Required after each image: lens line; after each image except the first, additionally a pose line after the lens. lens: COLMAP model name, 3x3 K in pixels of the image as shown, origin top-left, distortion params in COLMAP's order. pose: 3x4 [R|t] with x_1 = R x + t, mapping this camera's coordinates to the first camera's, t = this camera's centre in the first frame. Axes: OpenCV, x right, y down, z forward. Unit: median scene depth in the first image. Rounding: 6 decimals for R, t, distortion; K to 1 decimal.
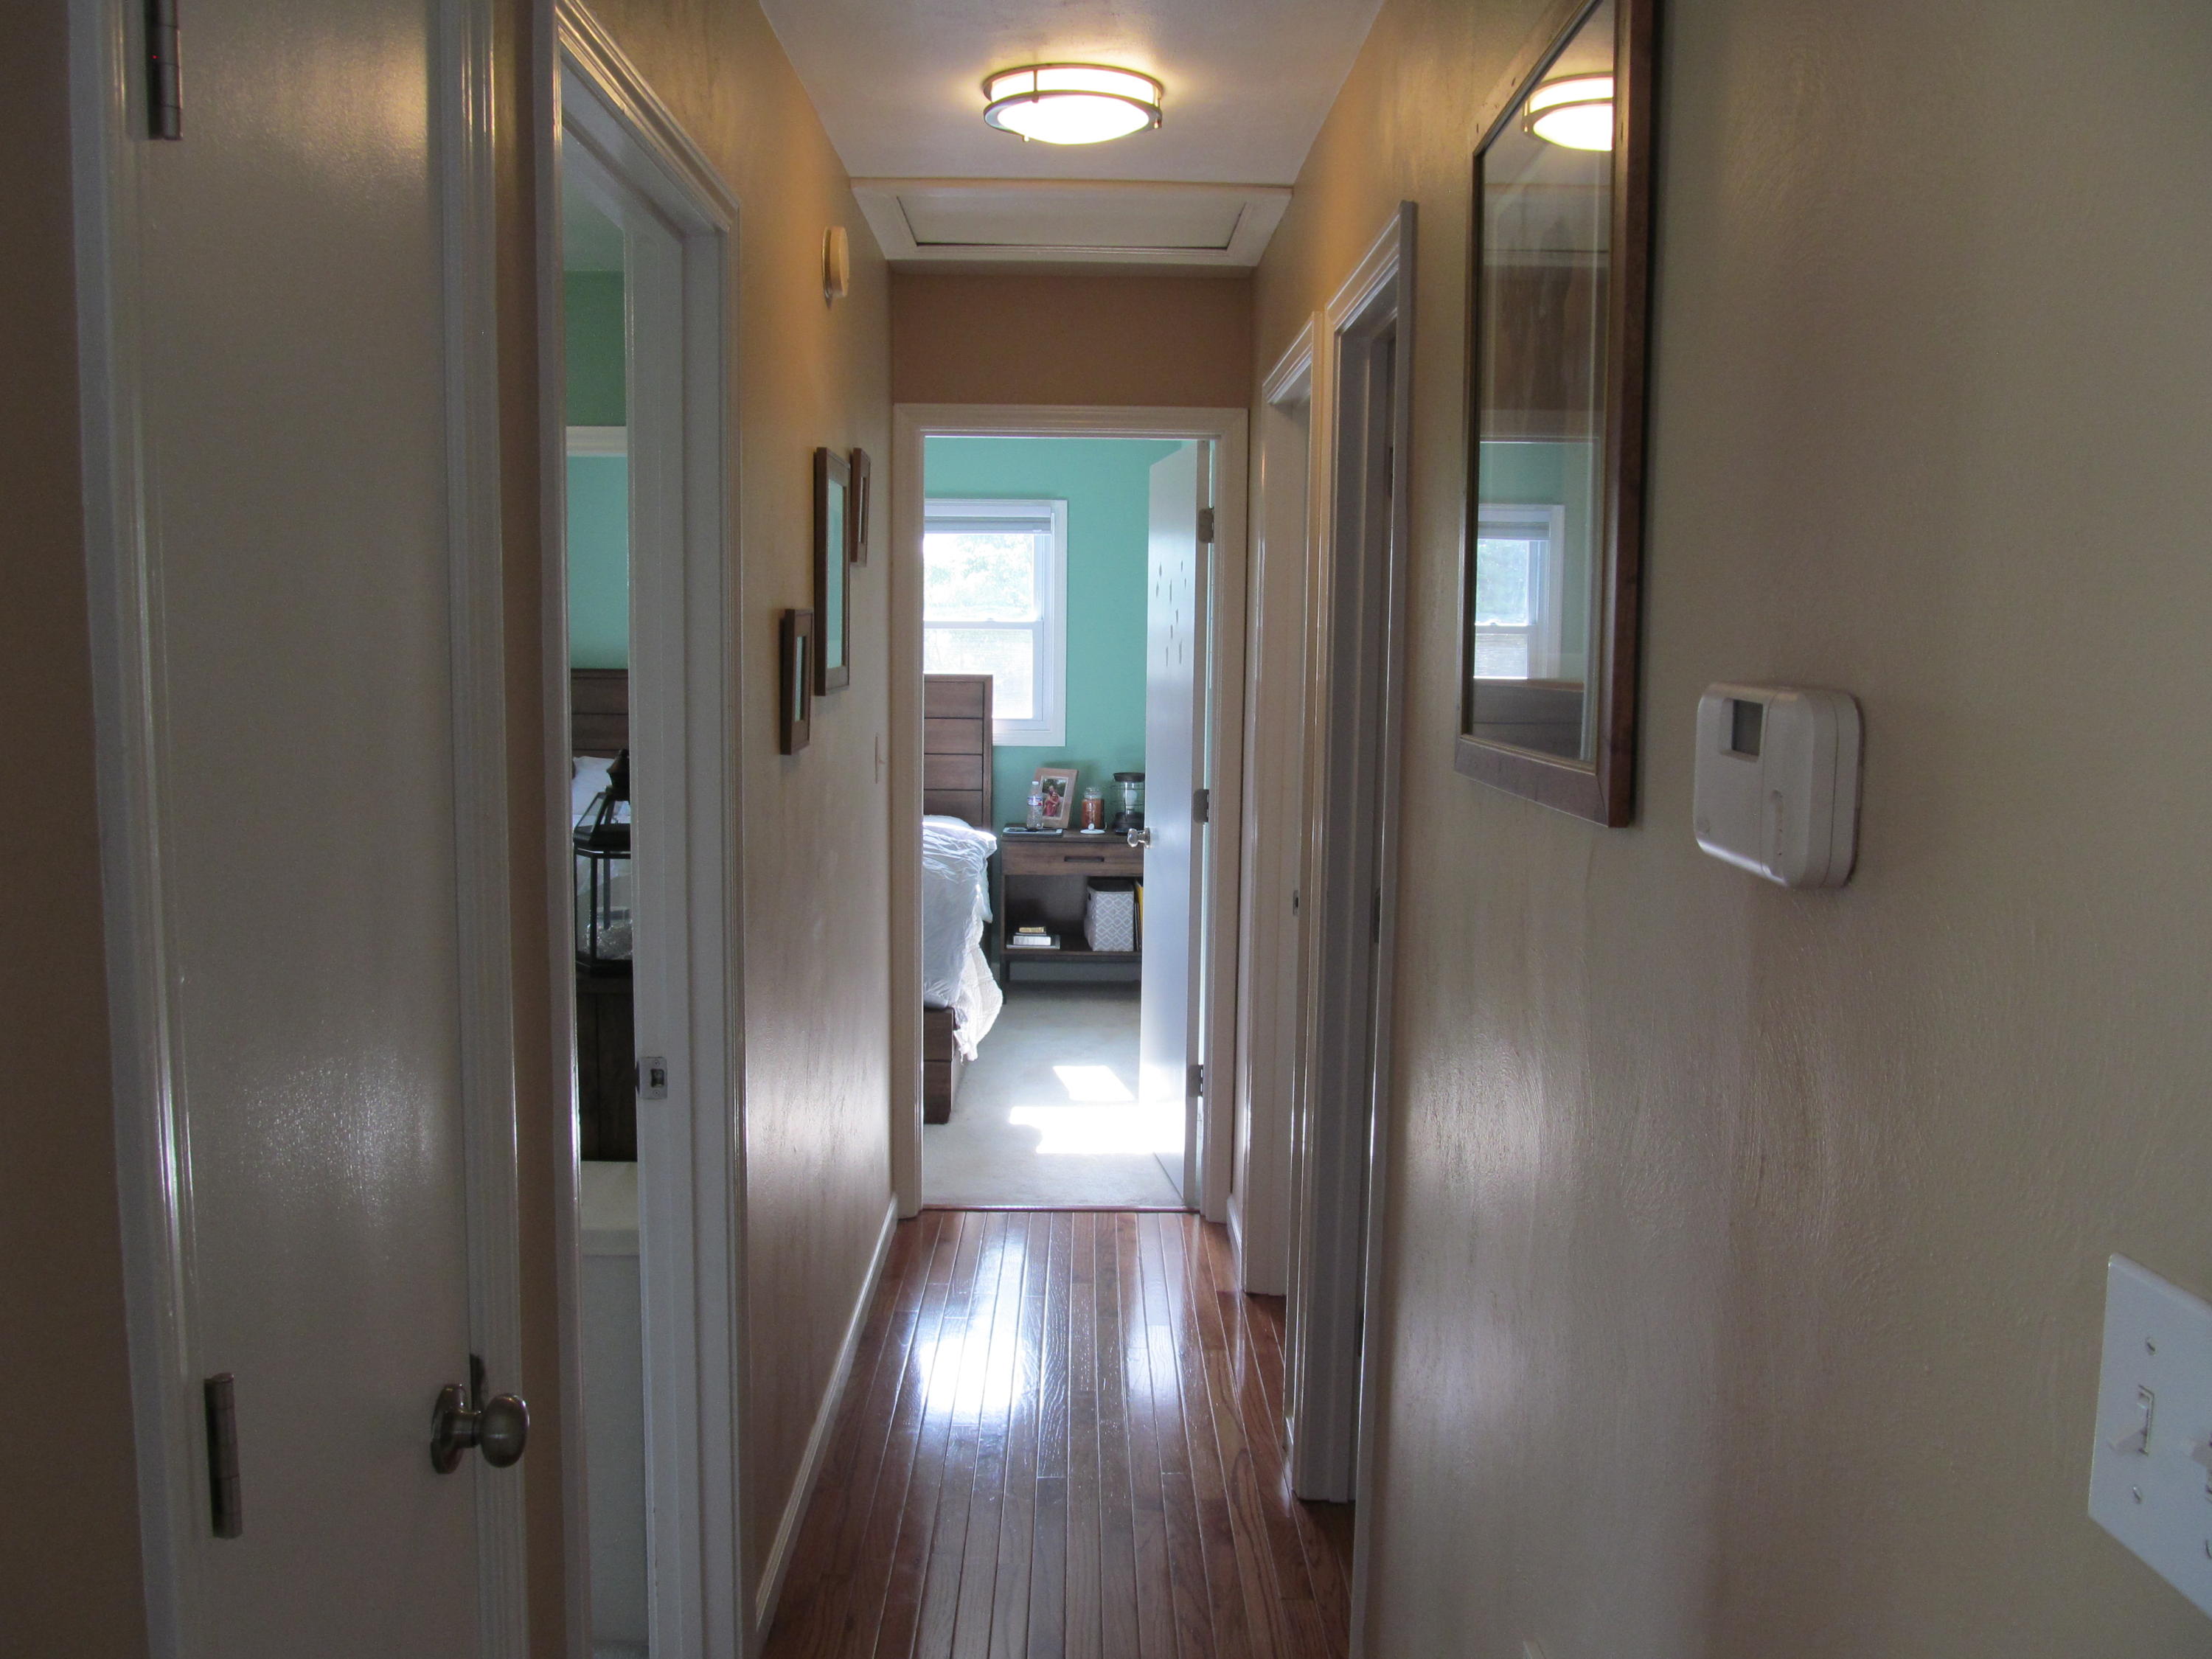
lens RADIAL K [[1831.7, 0, 1106.0], [0, 1831.7, 829.5], [0, 0, 1]] dist [-0.064663, 0.026284]
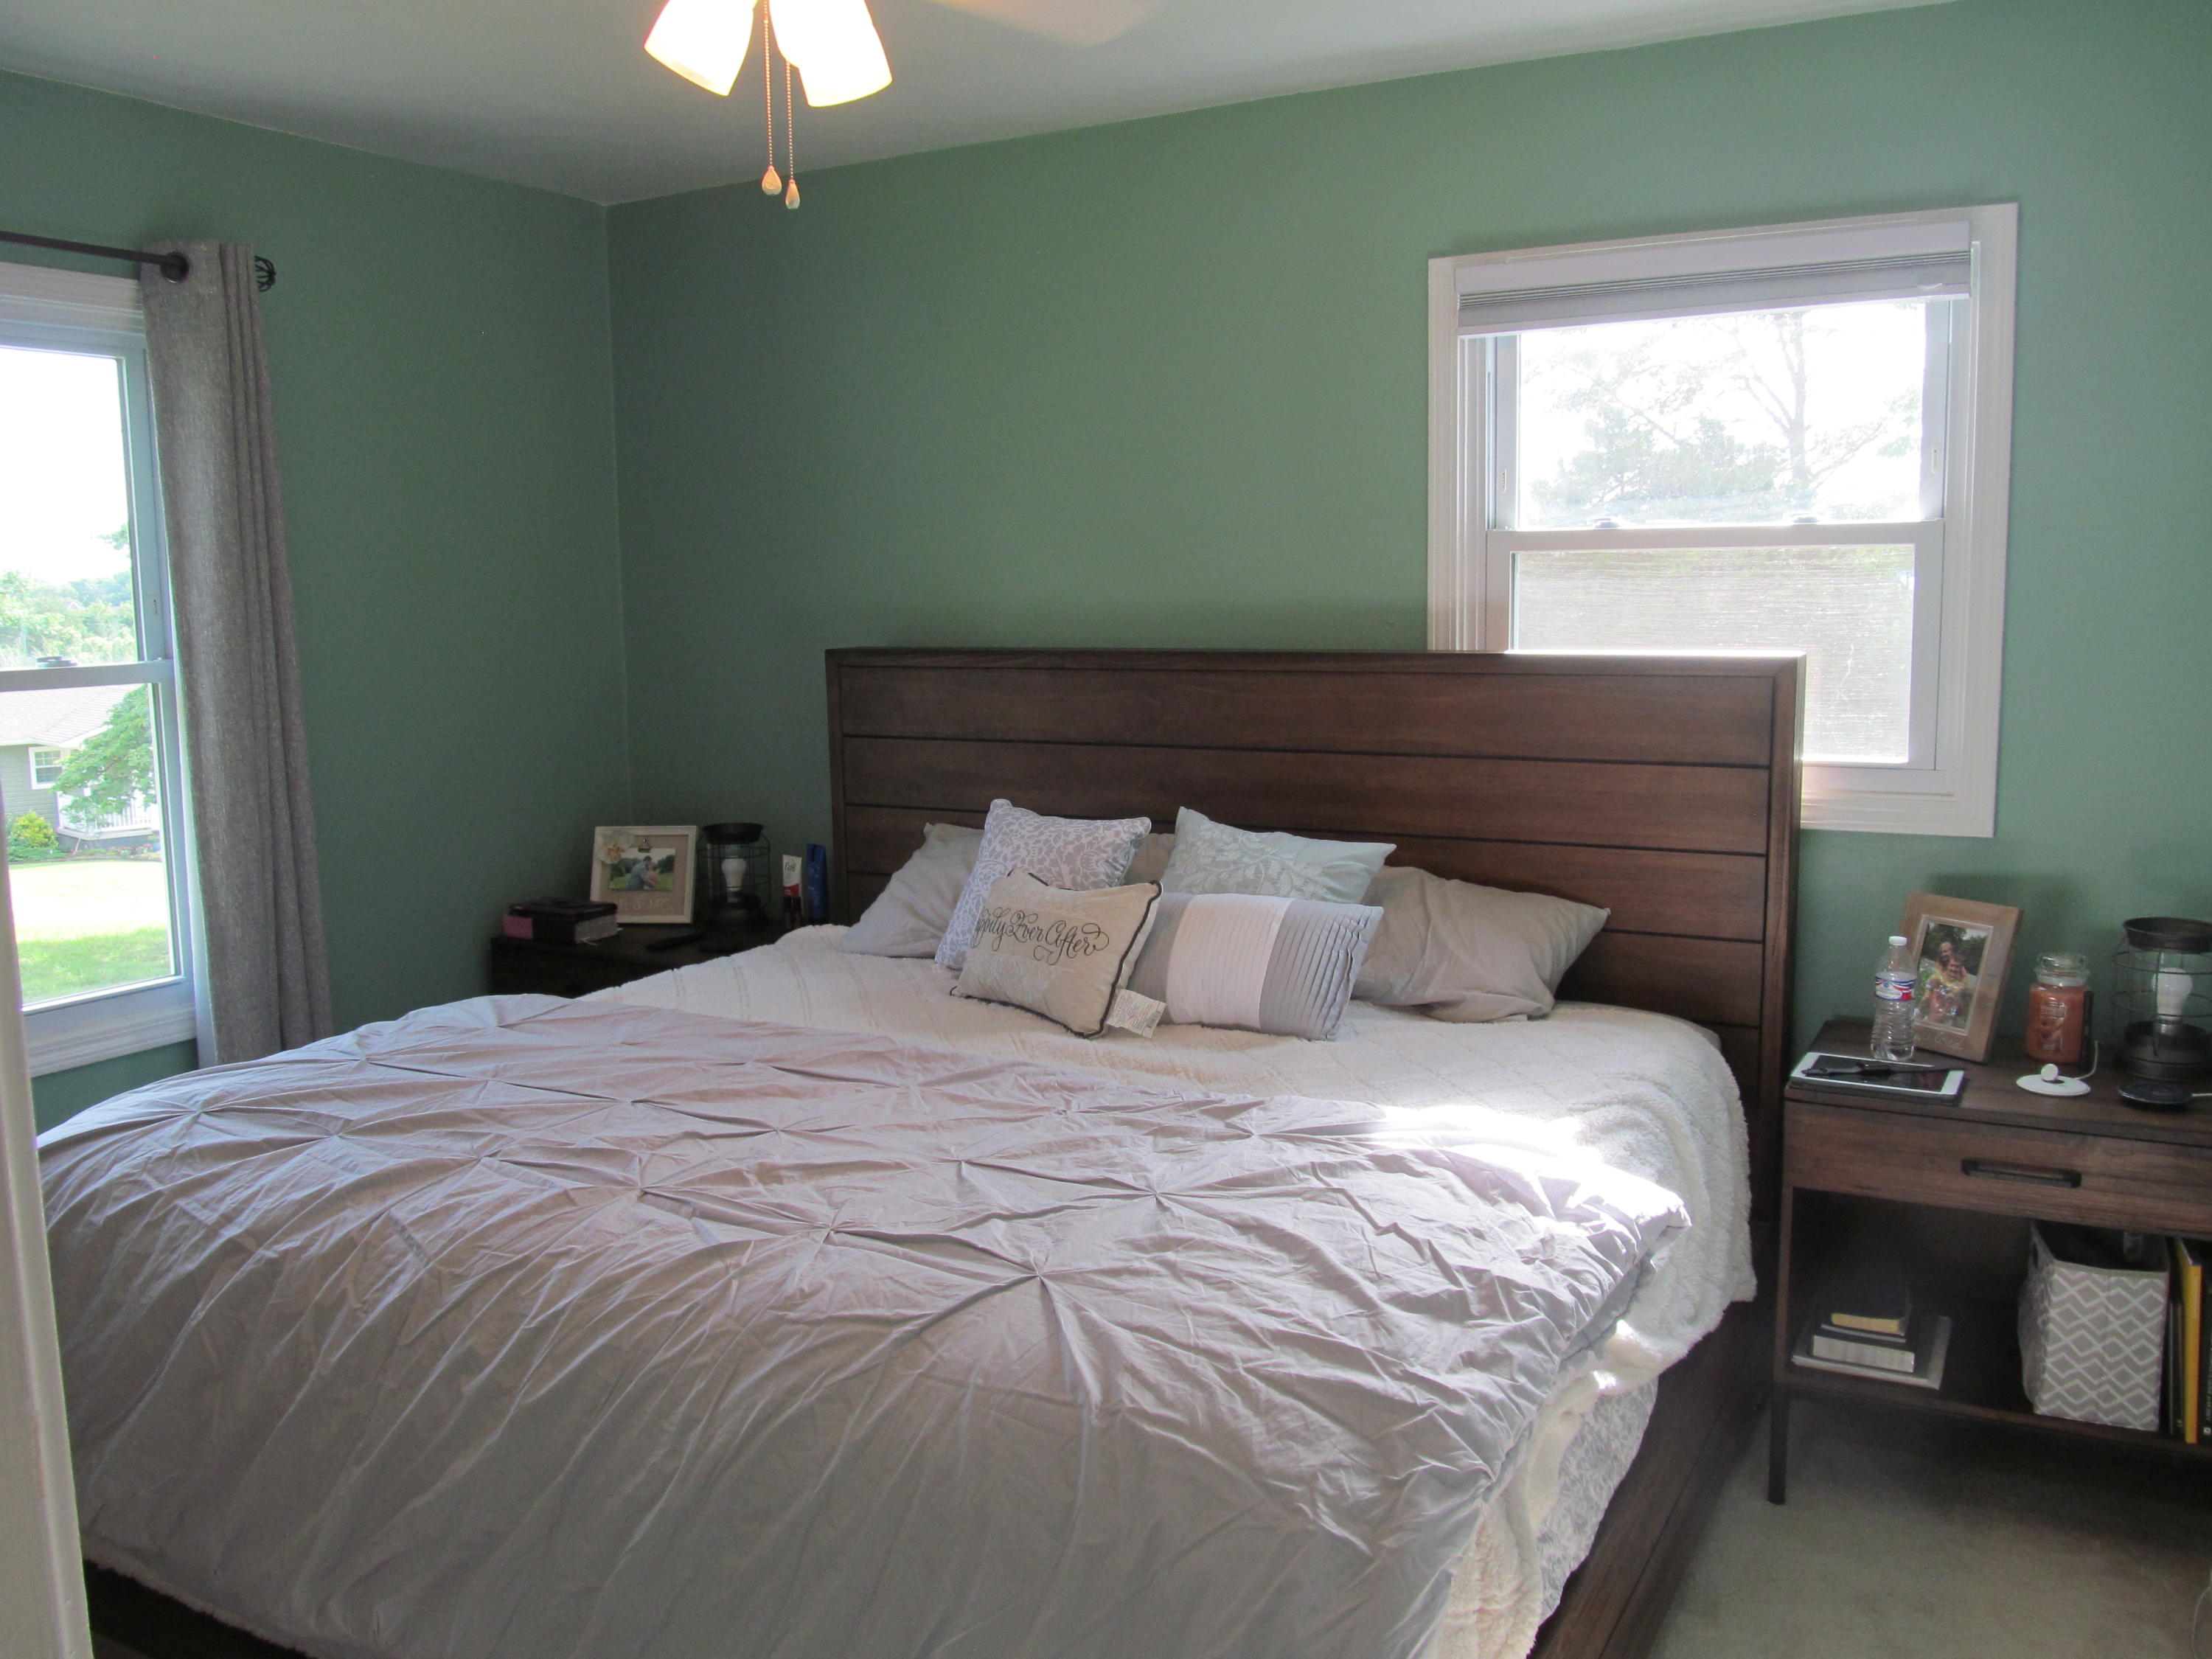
lens RADIAL K [[1843.8, 0, 1106.0], [0, 1843.8, 829.5], [0, 0, 1]] dist [-0.063137, 0.009221]
pose [[0.869205, 0.040482, -0.492792, 0.004413], [-0.027137, 0.999046, 0.034205, -0.056580], [0.493706, -0.016358, 0.869475, 0.578933]]
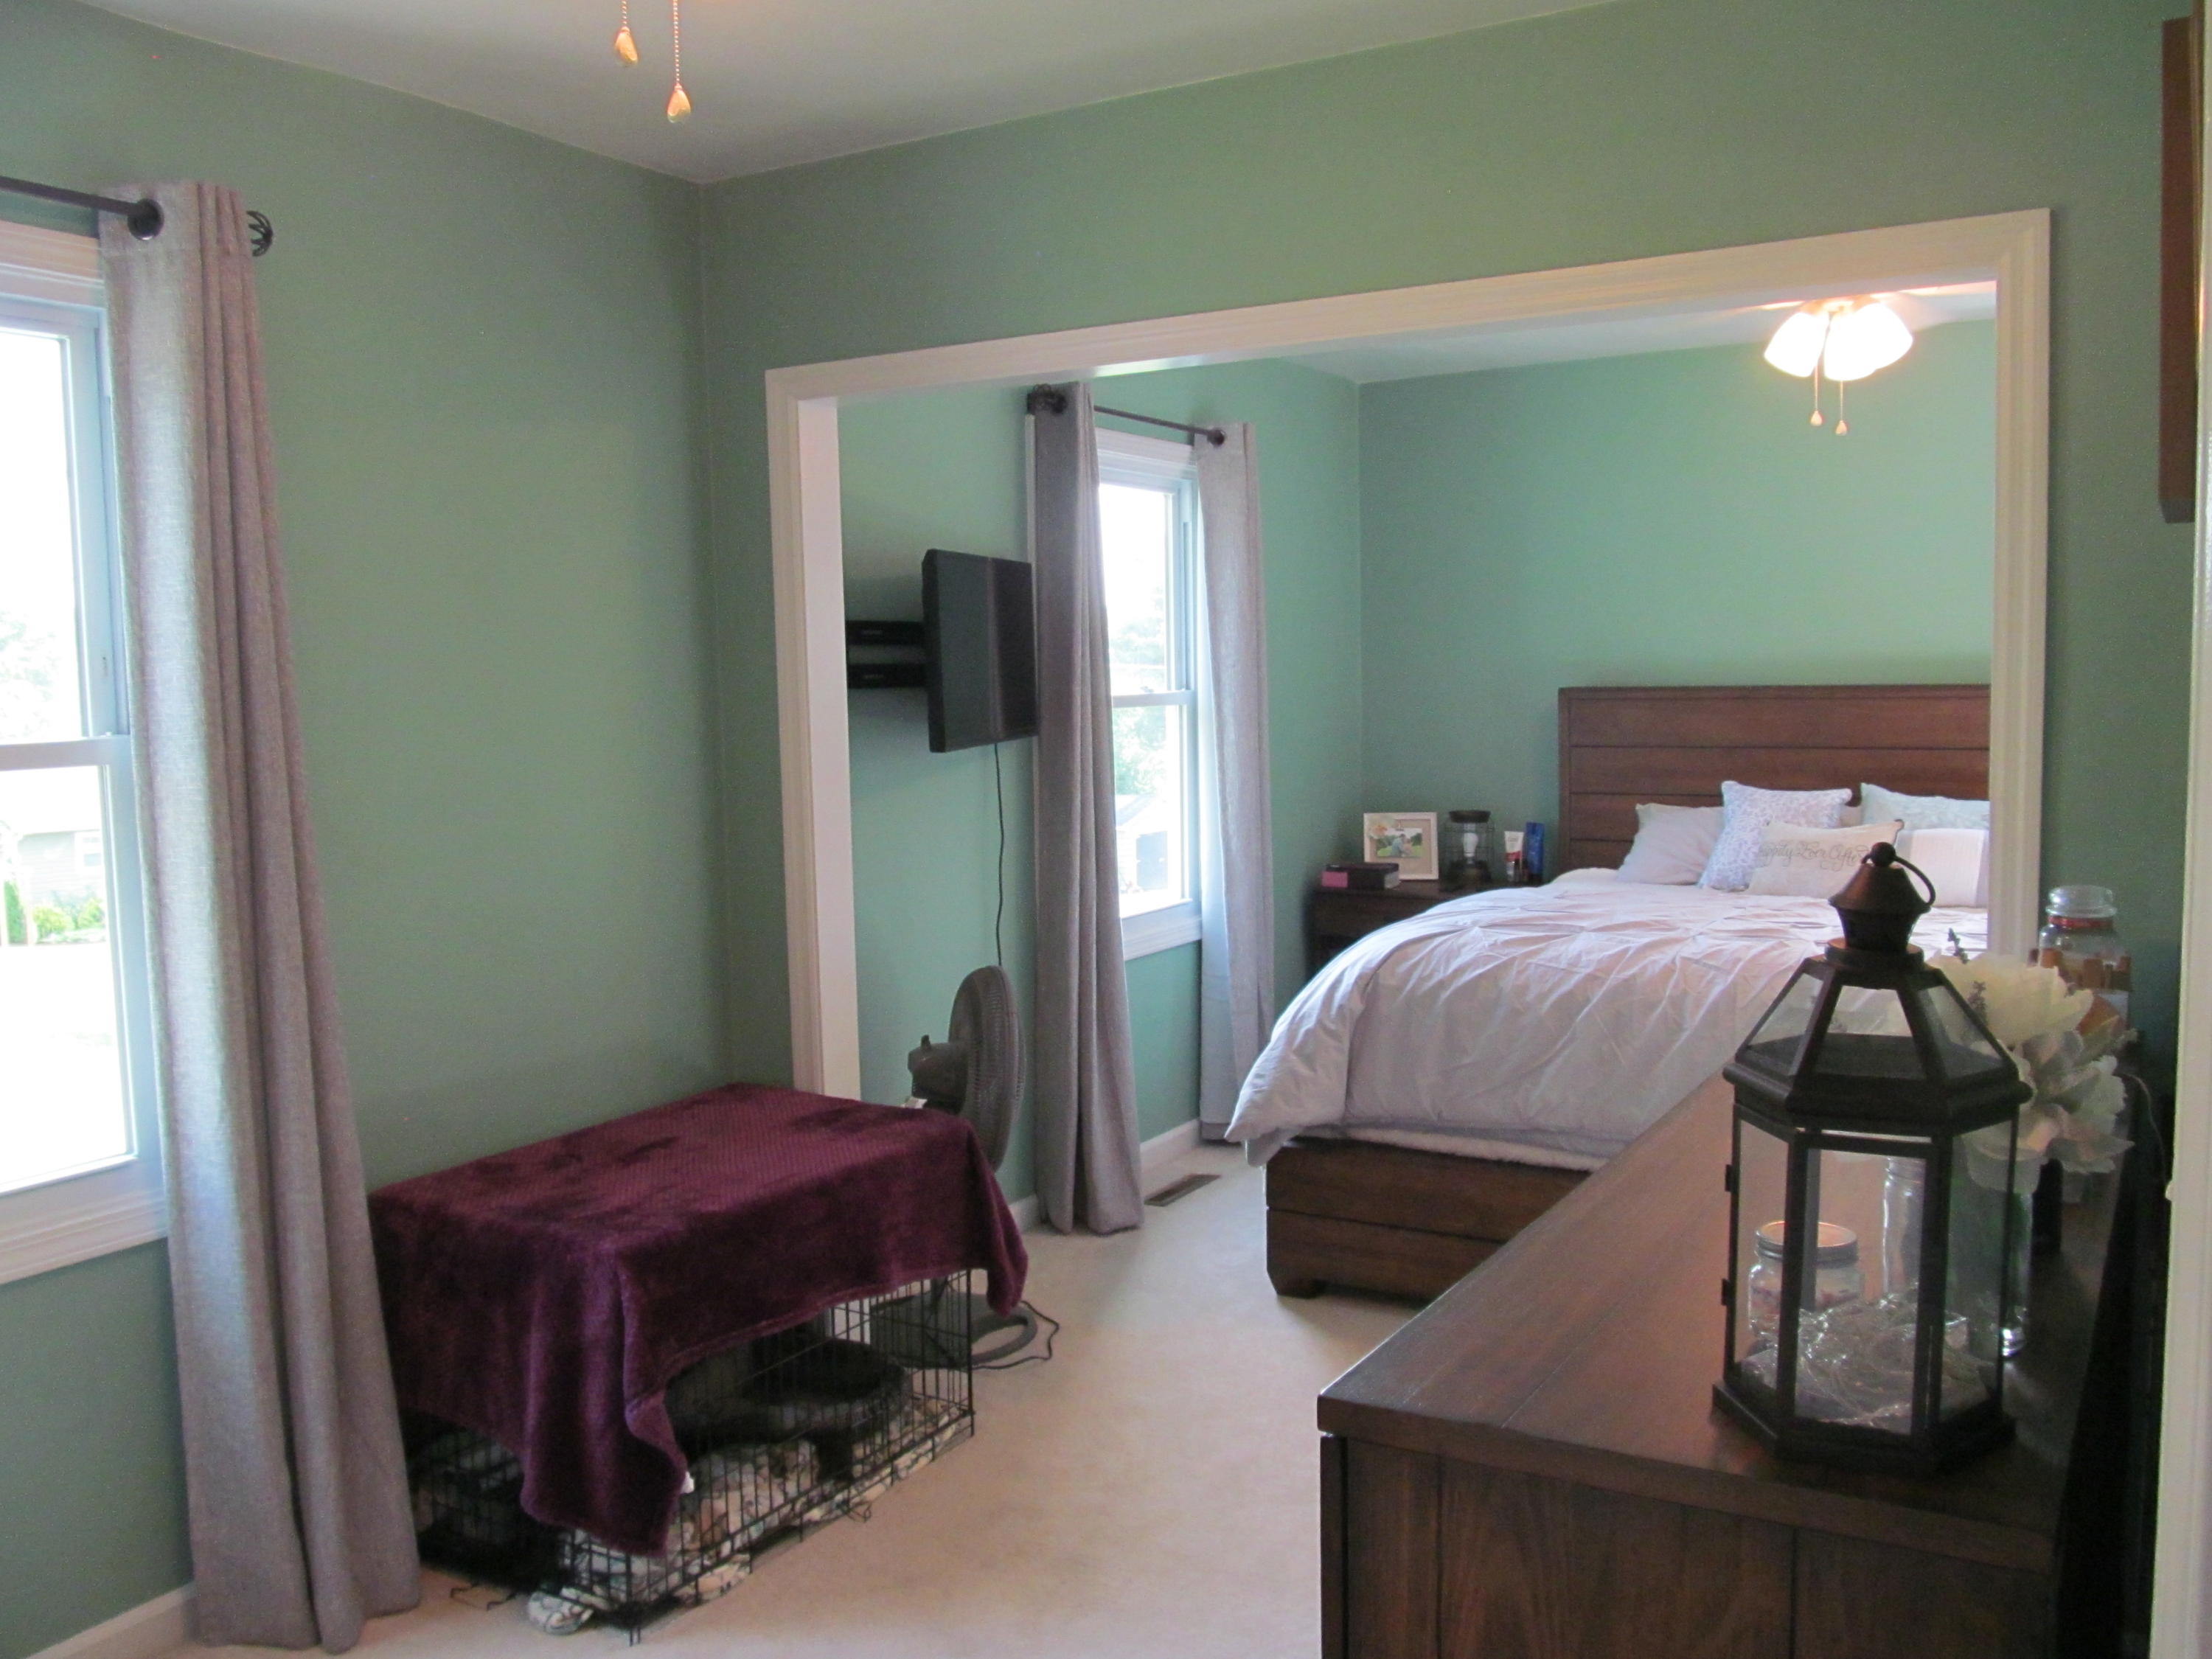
lens RADIAL K [[1831.7, 0, 1106.0], [0, 1831.7, 829.5], [0, 0, 1]] dist [-0.064663, 0.026284]
pose [[0.851281, 0.016345, -0.524456, -0.083374], [-0.025342, 0.999629, -0.009981, -0.015920], [0.524098, 0.021787, 0.851379, 0.245725]]
